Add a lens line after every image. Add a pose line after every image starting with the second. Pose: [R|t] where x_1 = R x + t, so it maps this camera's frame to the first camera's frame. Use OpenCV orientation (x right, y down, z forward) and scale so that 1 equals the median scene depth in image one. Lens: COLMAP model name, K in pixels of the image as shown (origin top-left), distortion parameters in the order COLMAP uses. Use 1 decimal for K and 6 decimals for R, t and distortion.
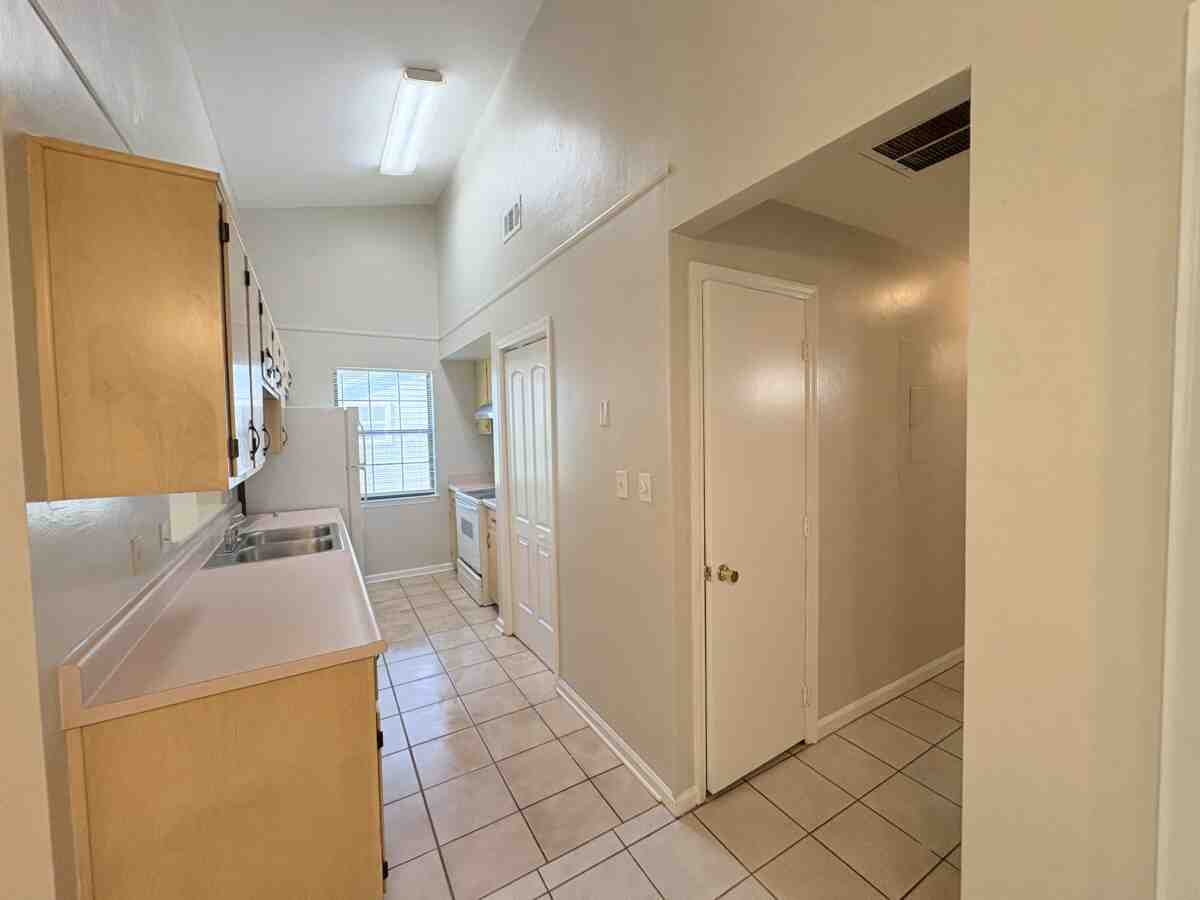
lens RADIAL K [[478.6, 0, 597.0], [0, 478.6, 448.6], [0, 0, 1]] dist [-0.000054, 0.000835]
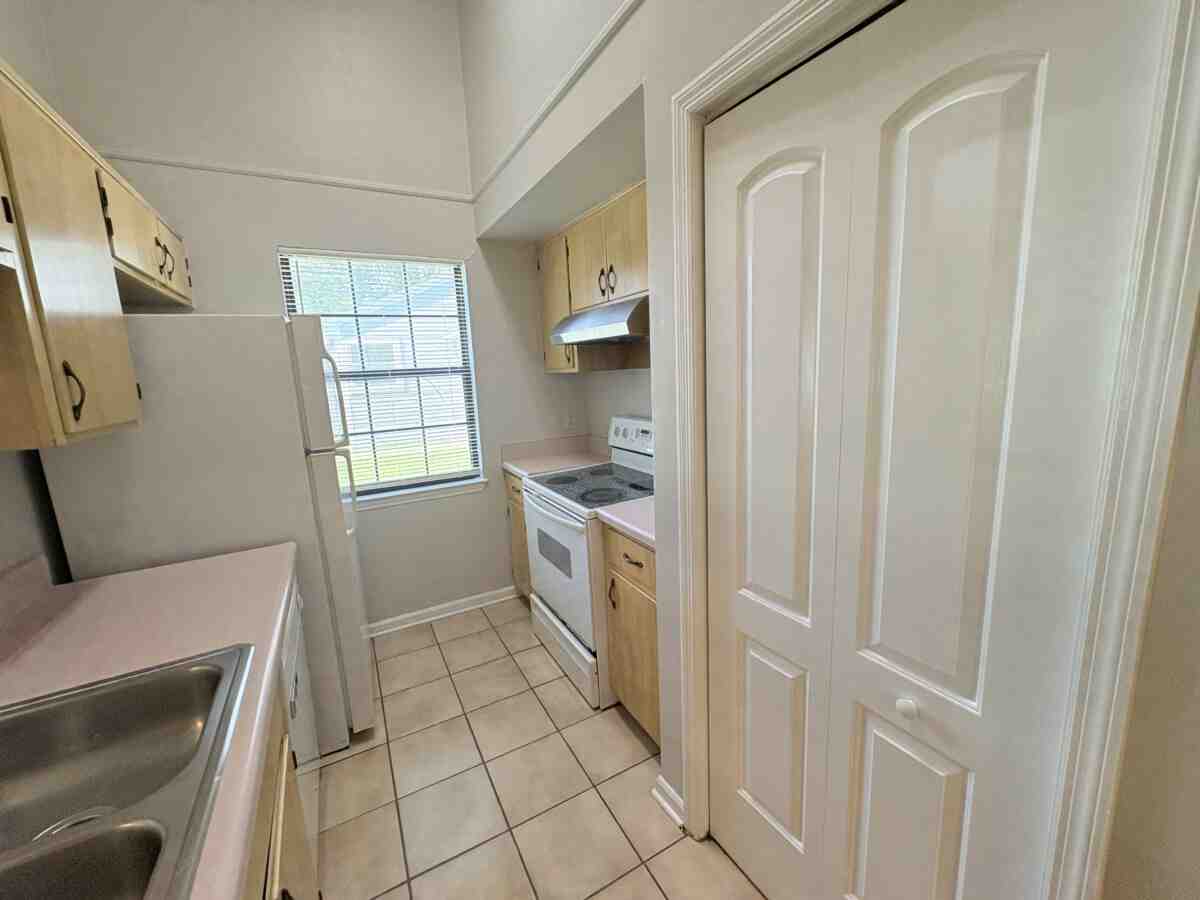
lens RADIAL K [[478.6, 0, 594.5], [0, 478.6, 451.2], [0, 0, 1]] dist [-0.000054, 0.000835]
pose [[0.999226, -0.020641, -0.033492, -0.190763], [0.024829, 0.991219, 0.129882, -0.011593], [0.030517, -0.130613, 0.990964, 0.453768]]
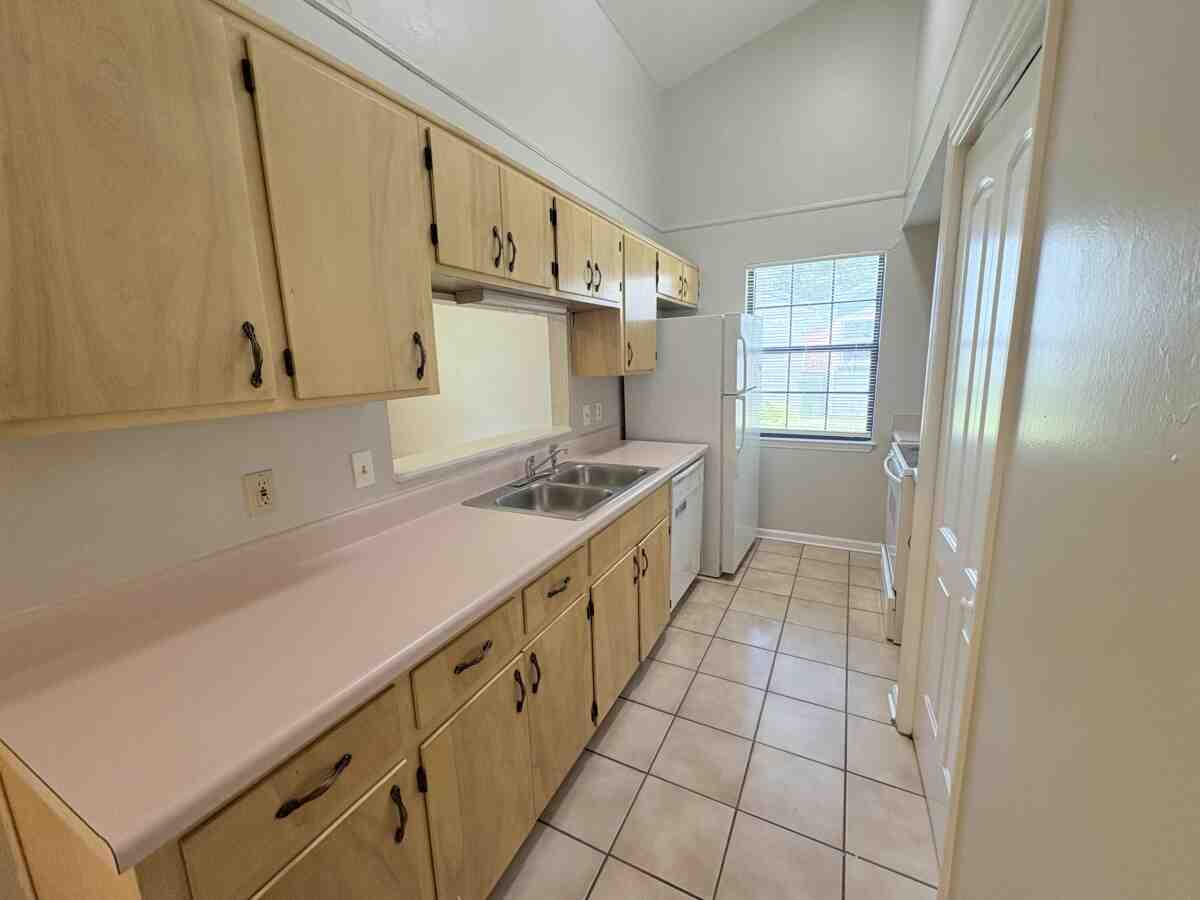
lens RADIAL K [[478.6, 0, 604.5], [0, 478.6, 448.8], [0, 0, 1]] dist [-0.000054, 0.000835]
pose [[0.541904, 0.157033, -0.825640, 0.019515], [-0.020812, 0.984595, 0.173606, -0.004252], [0.840183, -0.076894, 0.536824, 0.340458]]
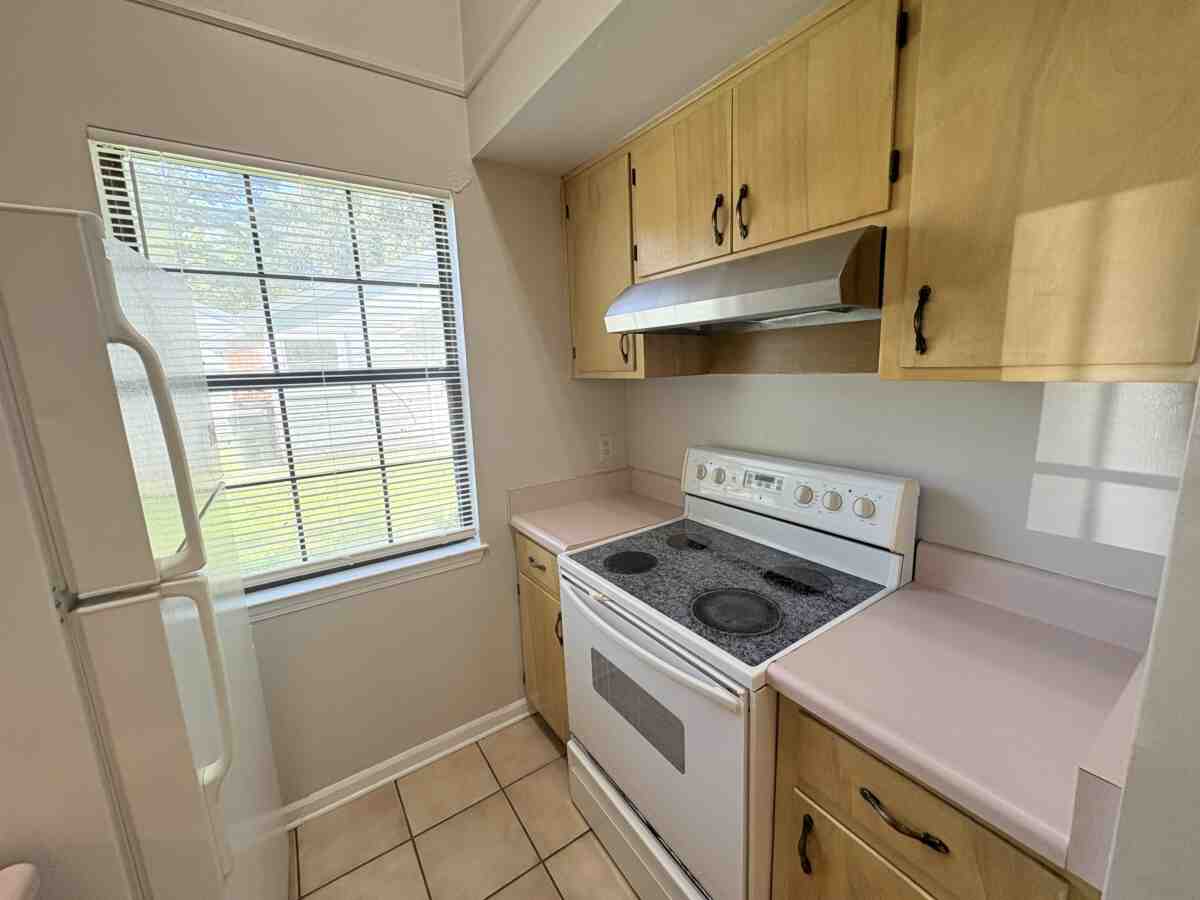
lens RADIAL K [[478.6, 0, 595.5], [0, 478.6, 453.9], [0, 0, 1]] dist [-0.000054, 0.000835]
pose [[0.997742, -0.026463, 0.061731, -0.285586], [0.017991, 0.990822, 0.133968, -0.024093], [-0.064710, -0.132555, 0.989061, 0.676249]]
